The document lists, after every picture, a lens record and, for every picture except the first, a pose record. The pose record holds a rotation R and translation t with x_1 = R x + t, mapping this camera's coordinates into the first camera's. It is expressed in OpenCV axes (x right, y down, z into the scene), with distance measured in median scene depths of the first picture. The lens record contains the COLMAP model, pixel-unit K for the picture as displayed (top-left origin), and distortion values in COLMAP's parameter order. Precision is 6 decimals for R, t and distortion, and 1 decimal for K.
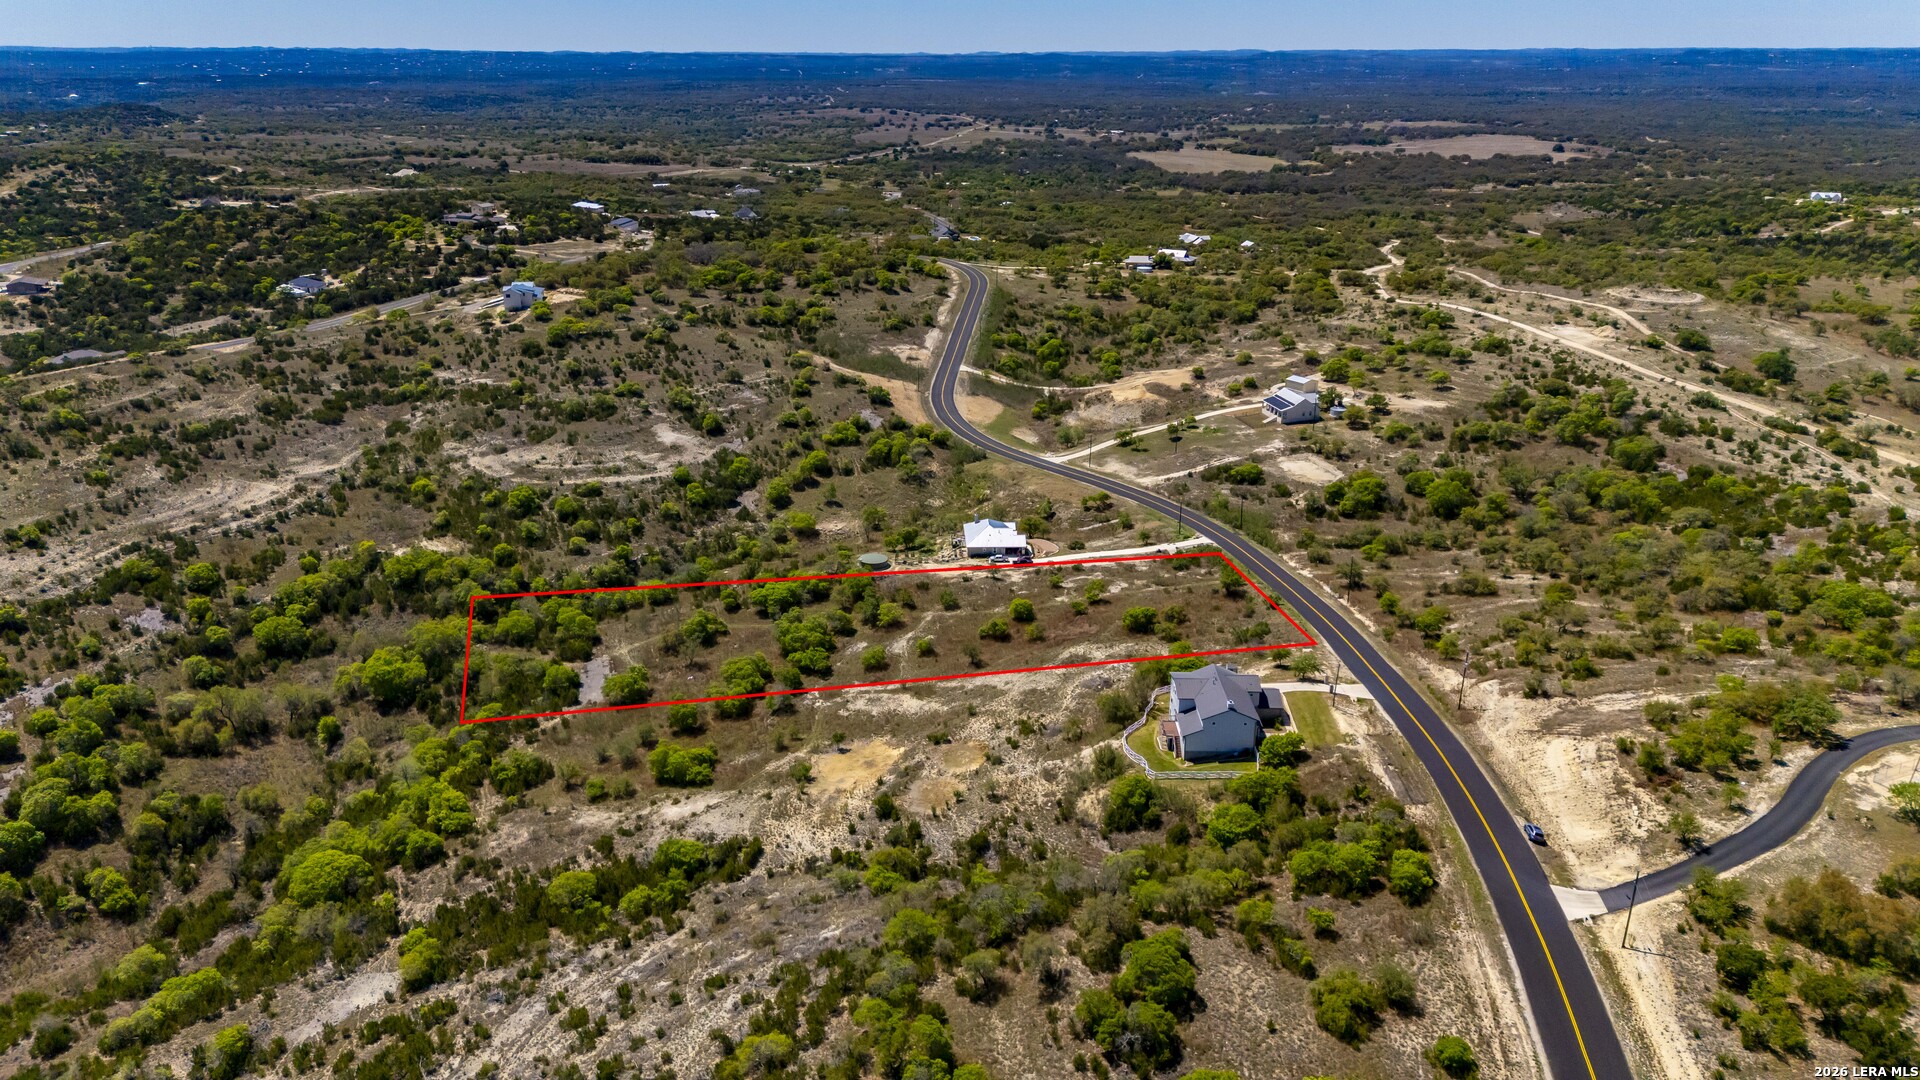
lens RADIAL K [[1405.9, 0, 965.9], [0, 1405.9, 535.2], [0, 0, 1]] dist [0.061039, -0.054967]
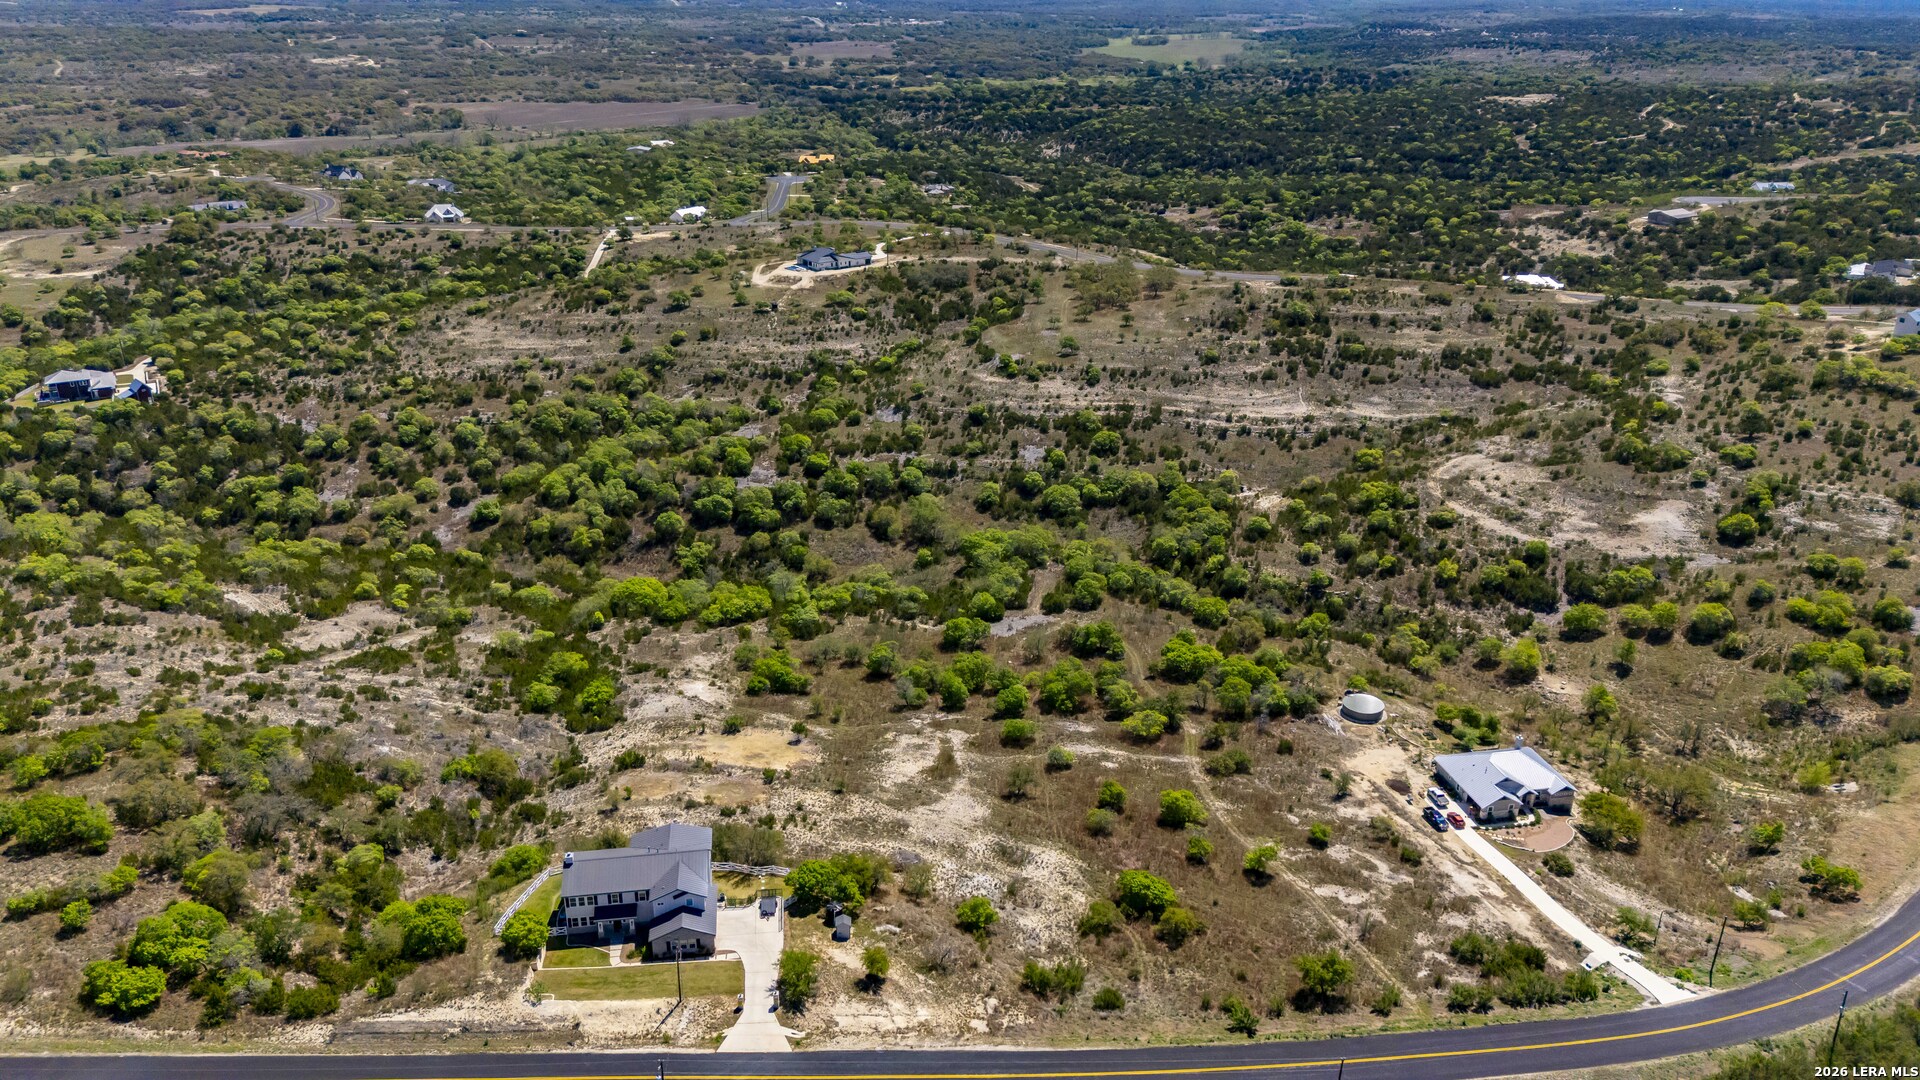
lens RADIAL K [[1405.9, 0, 955.1], [0, 1405.9, 528.1], [0, 0, 1]] dist [0.061039, -0.054967]
pose [[0.147123, 0.364622, -0.919459, 0.454190], [-0.326934, 0.895254, 0.302710, -0.182089], [0.933525, 0.256067, 0.250920, 0.498866]]
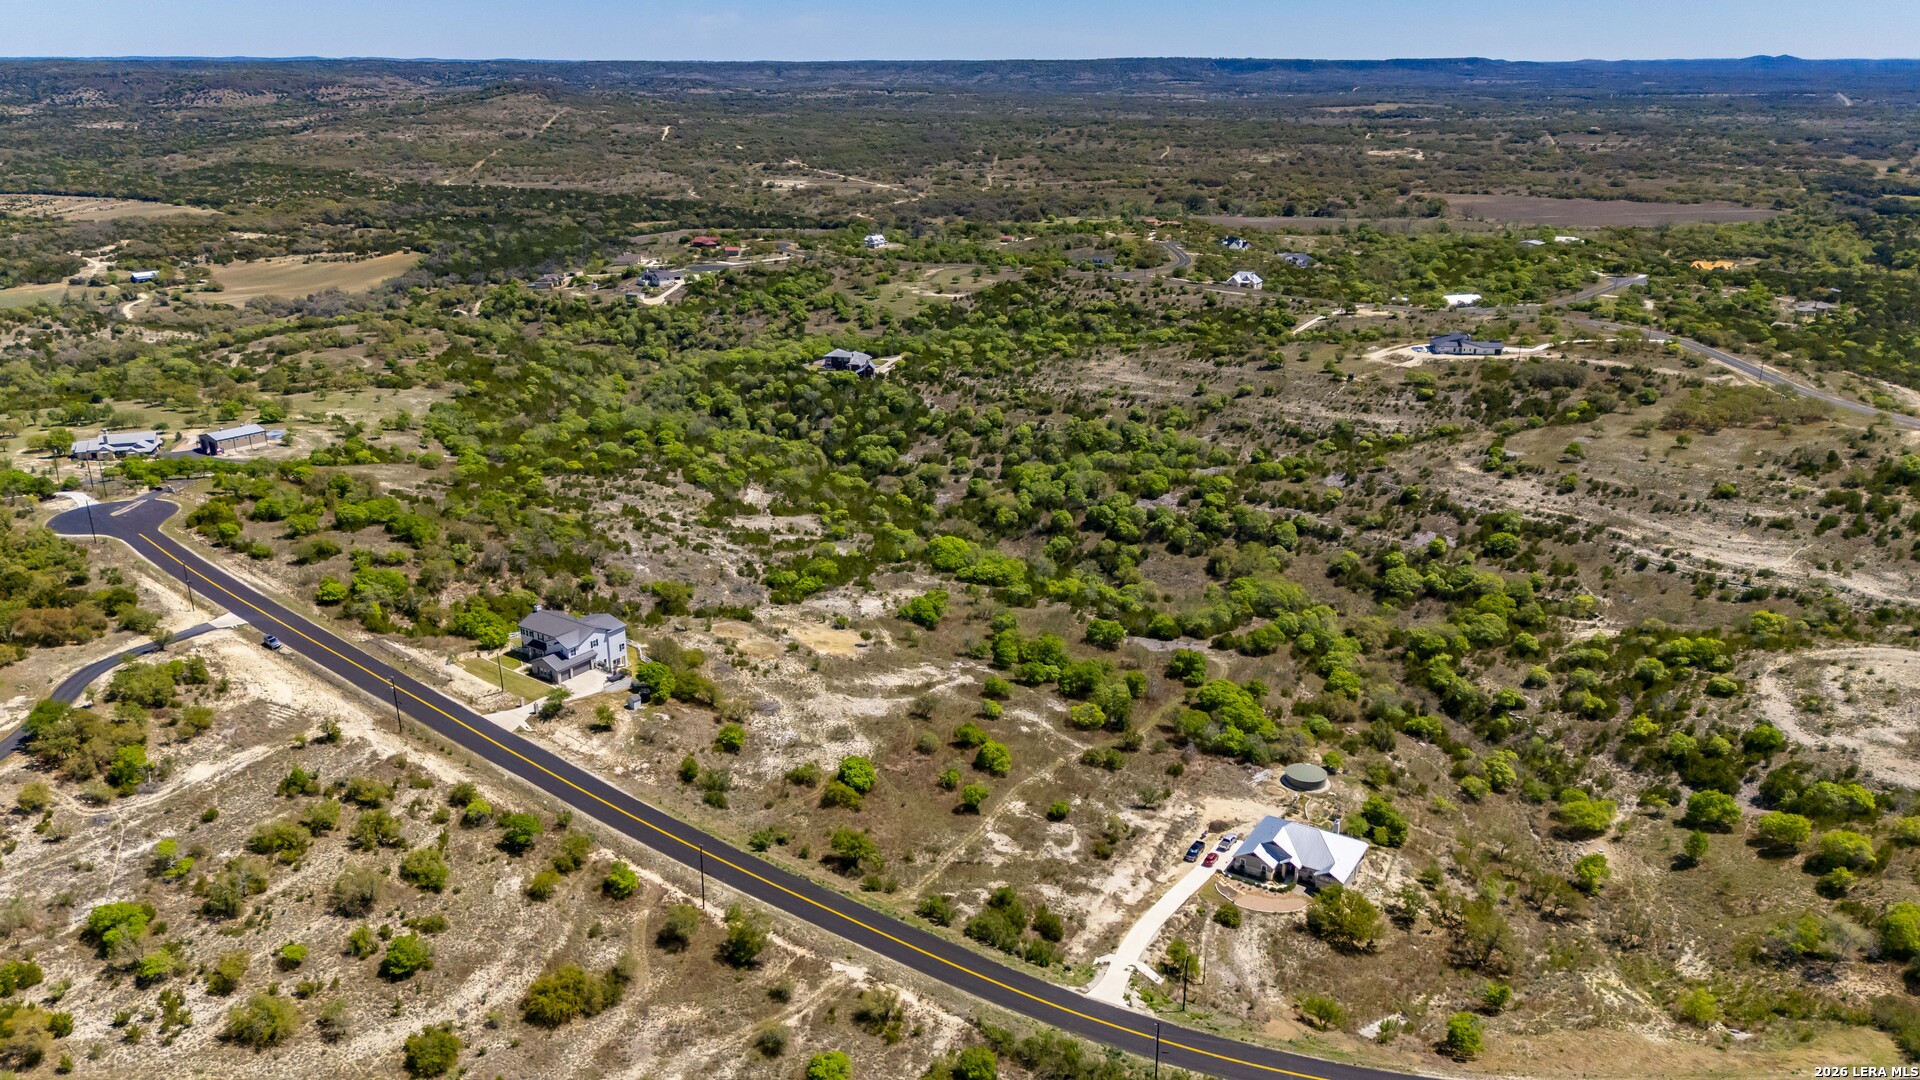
lens RADIAL K [[1405.9, 0, 950.0], [0, 1405.9, 545.3], [0, 0, 1]] dist [0.061039, -0.054967]
pose [[-0.567699, 0.264780, -0.779493, 0.489482], [-0.268607, 0.835469, 0.479419, -0.324424], [0.778182, 0.481543, -0.403173, 0.917857]]
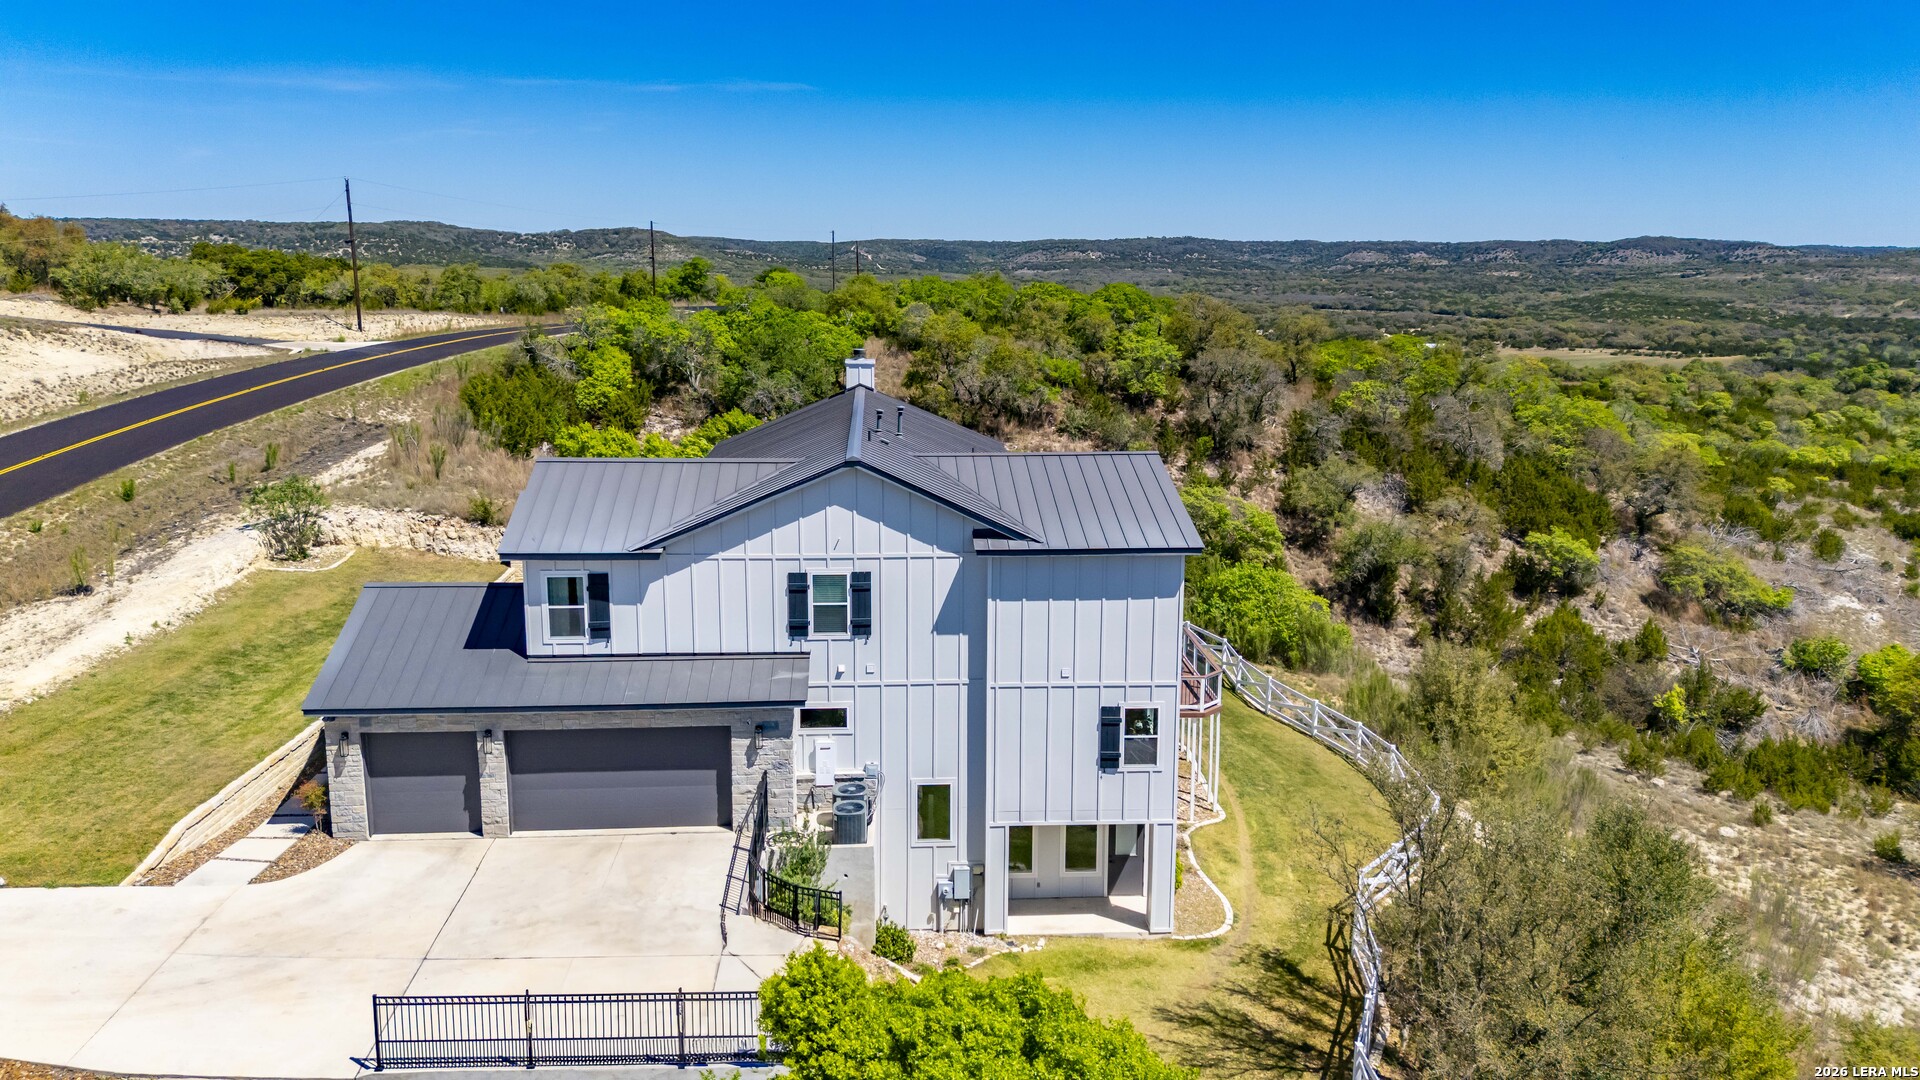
lens RADIAL K [[1405.9, 0, 961.1], [0, 1405.9, 534.7], [0, 0, 1]] dist [0.061039, -0.054967]
pose [[-0.997782, 0.001449, -0.066548, 0.097281], [-0.032196, 0.864526, 0.501556, 0.019805], [0.058259, 0.502586, -0.862562, 0.618798]]
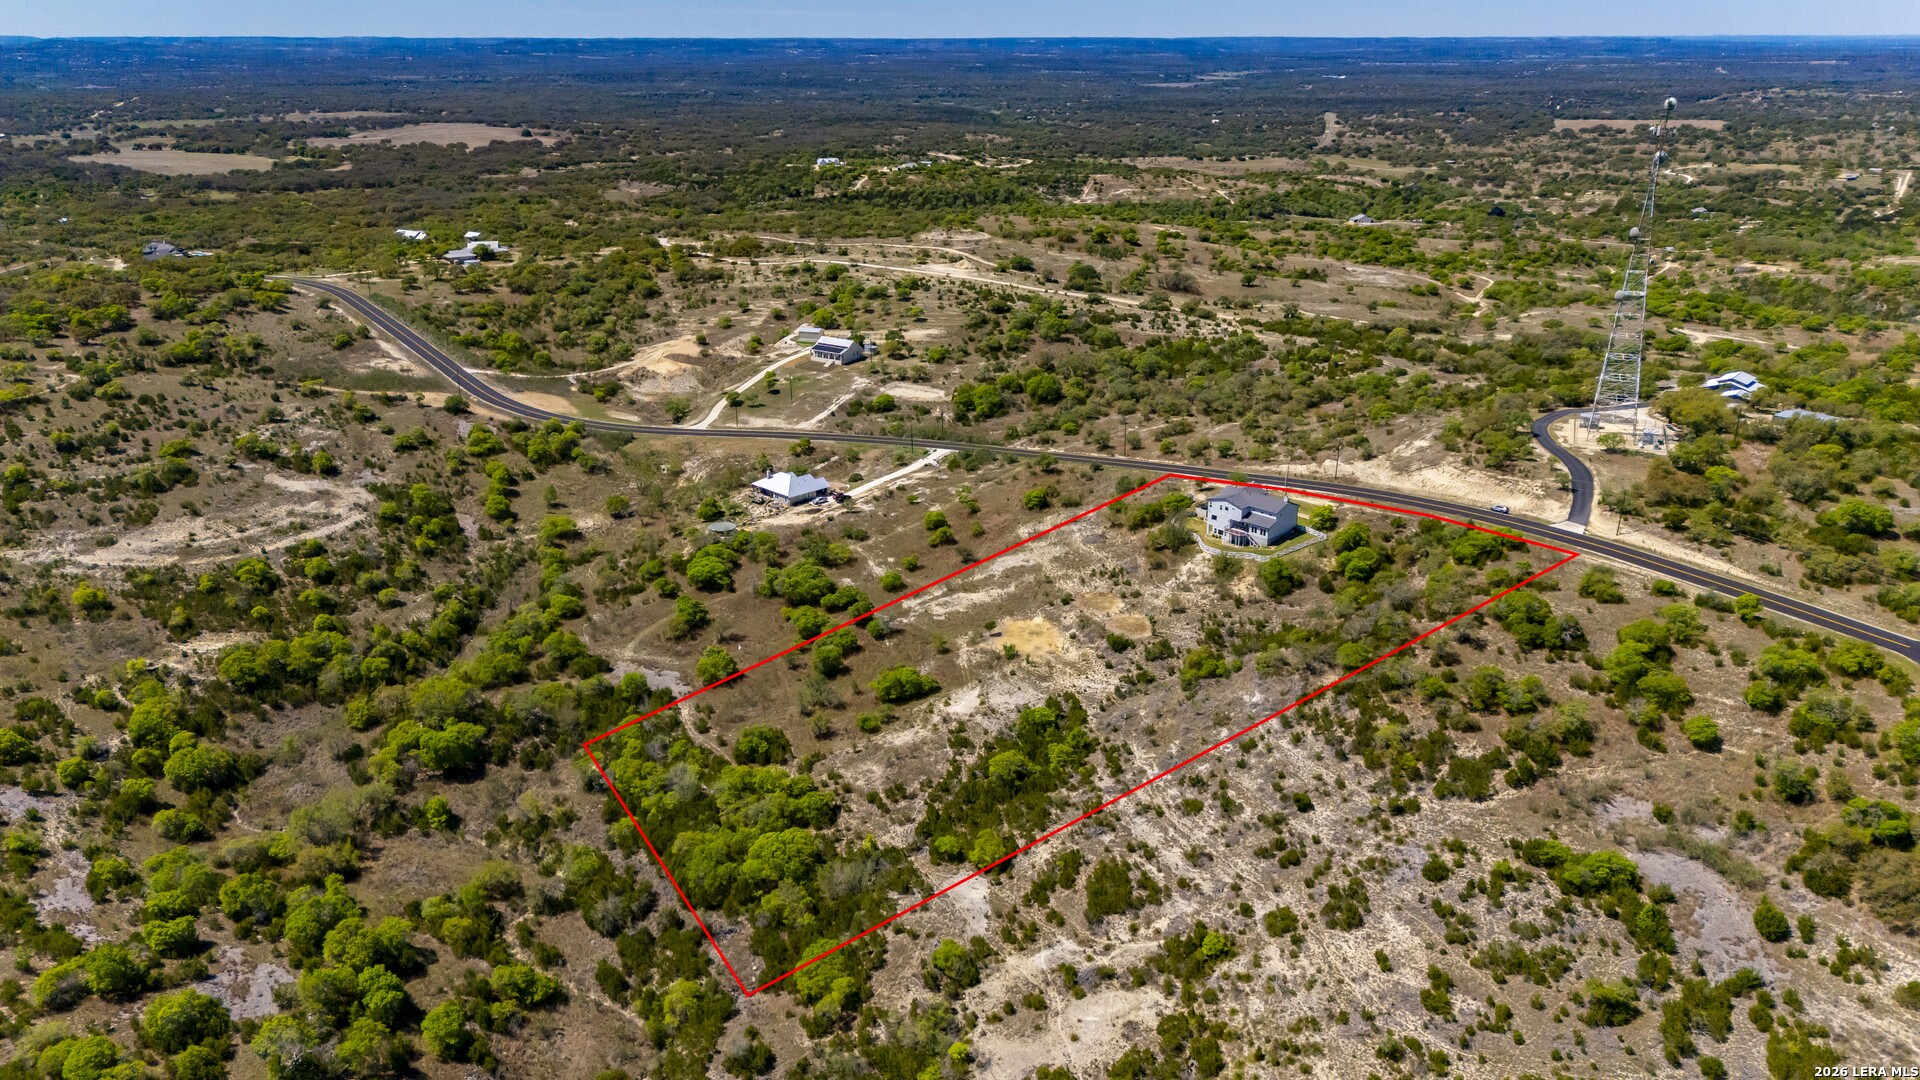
lens RADIAL K [[1405.9, 0, 968.5], [0, 1405.9, 551.3], [0, 0, 1]] dist [0.061039, -0.054967]
pose [[0.729804, -0.239315, 0.640402, -0.516271], [0.228058, 0.968295, 0.101952, -0.026221], [-0.644497, 0.071644, 0.761243, 0.059715]]
